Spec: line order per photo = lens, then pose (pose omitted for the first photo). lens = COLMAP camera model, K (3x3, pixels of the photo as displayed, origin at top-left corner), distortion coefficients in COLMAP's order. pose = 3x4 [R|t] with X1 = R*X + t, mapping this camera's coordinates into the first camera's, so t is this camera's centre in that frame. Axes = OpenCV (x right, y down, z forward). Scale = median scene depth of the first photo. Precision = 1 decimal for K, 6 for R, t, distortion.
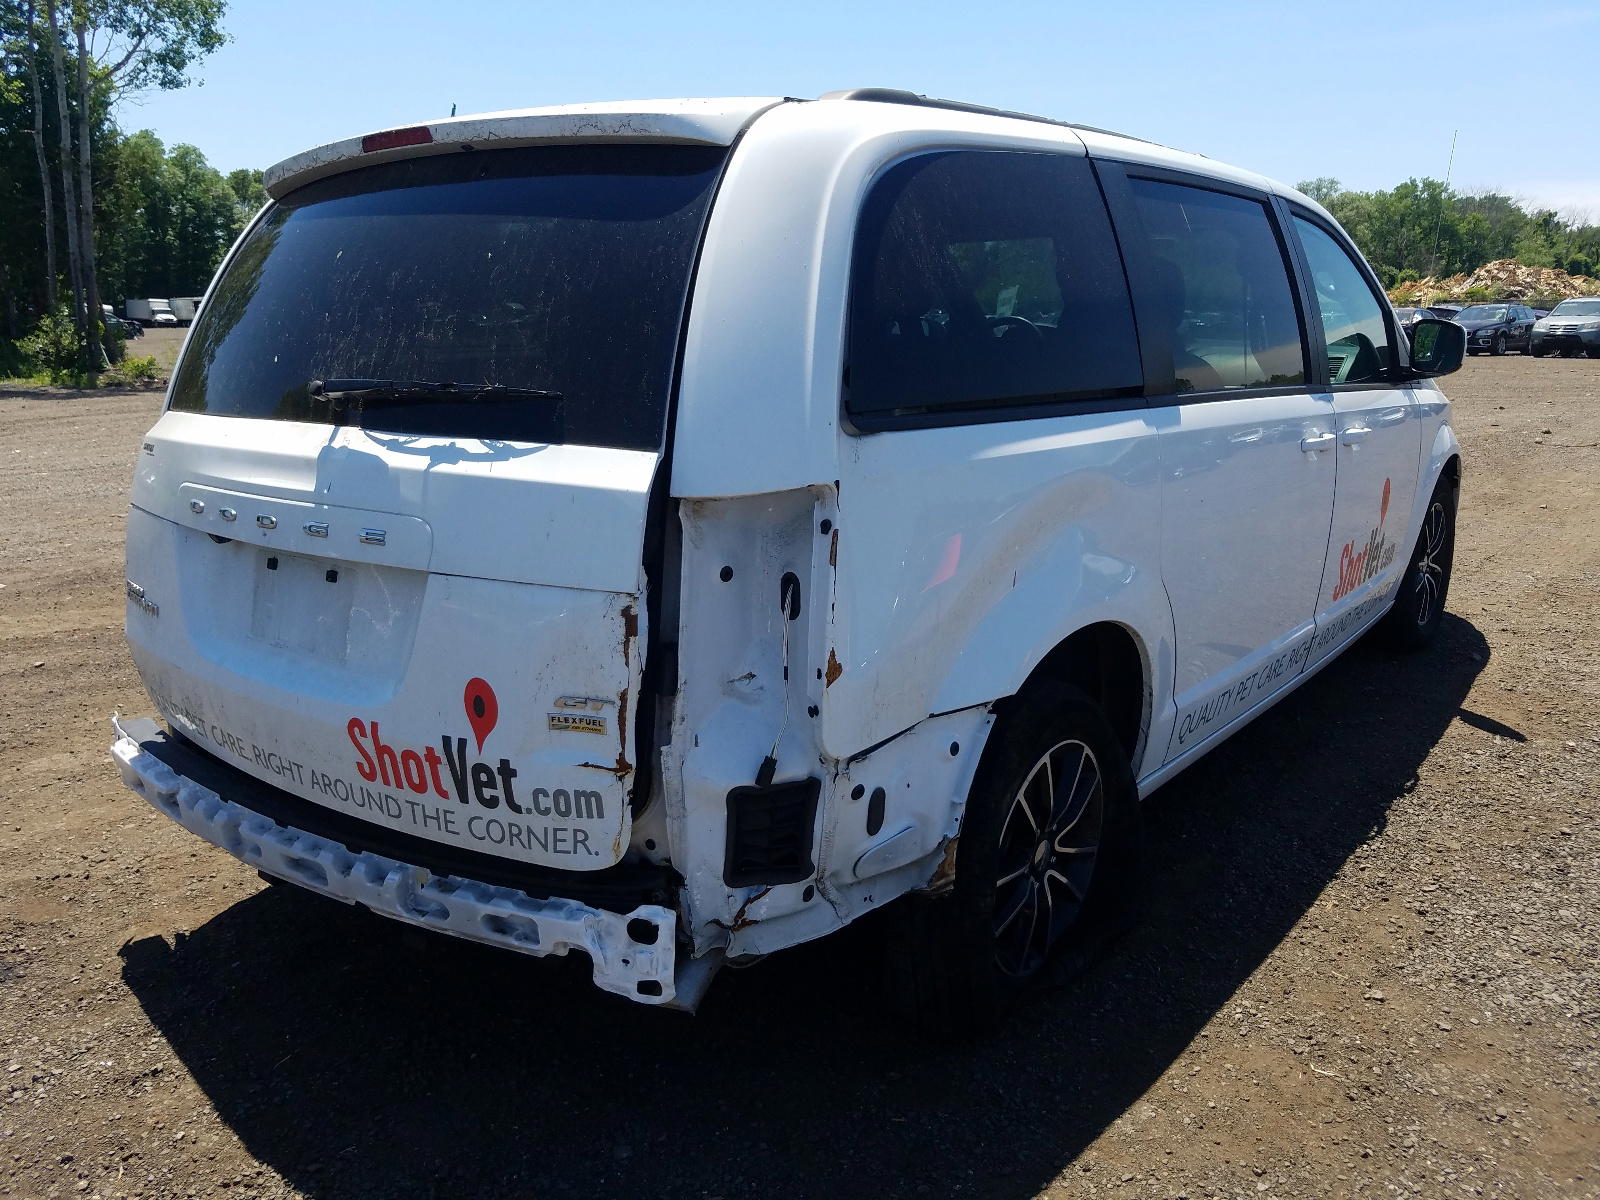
lens RADIAL K [[1214.0, 0, 806.2], [0, 1214.0, 604.0], [0, 0, 1]] dist [-0.013556, -0.000315]
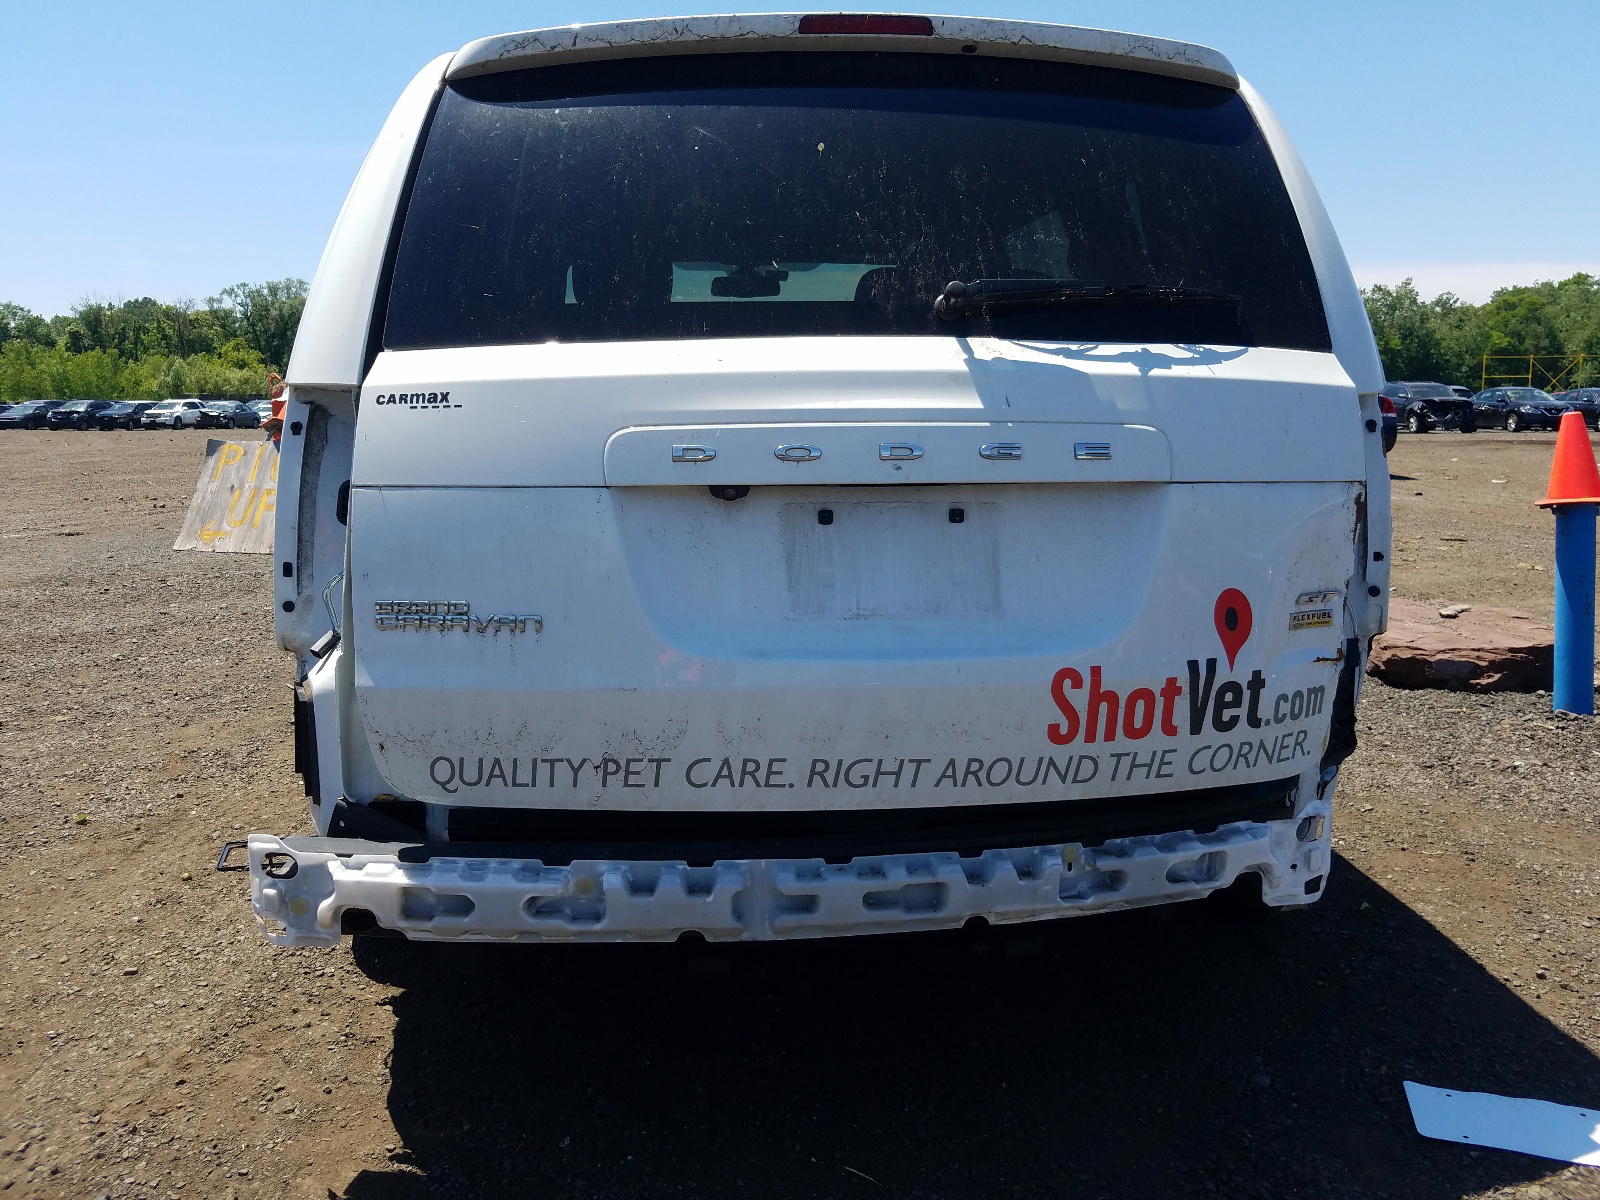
lens RADIAL K [[1214.0, 0, 803.3], [0, 1214.0, 594.2], [0, 0, 1]] dist [-0.013556, -0.000315]
pose [[0.752736, -0.097068, 0.651127, -1.114653], [0.154796, 0.987436, -0.031748, 0.042599], [-0.639865, 0.124690, 0.758304, 0.485350]]
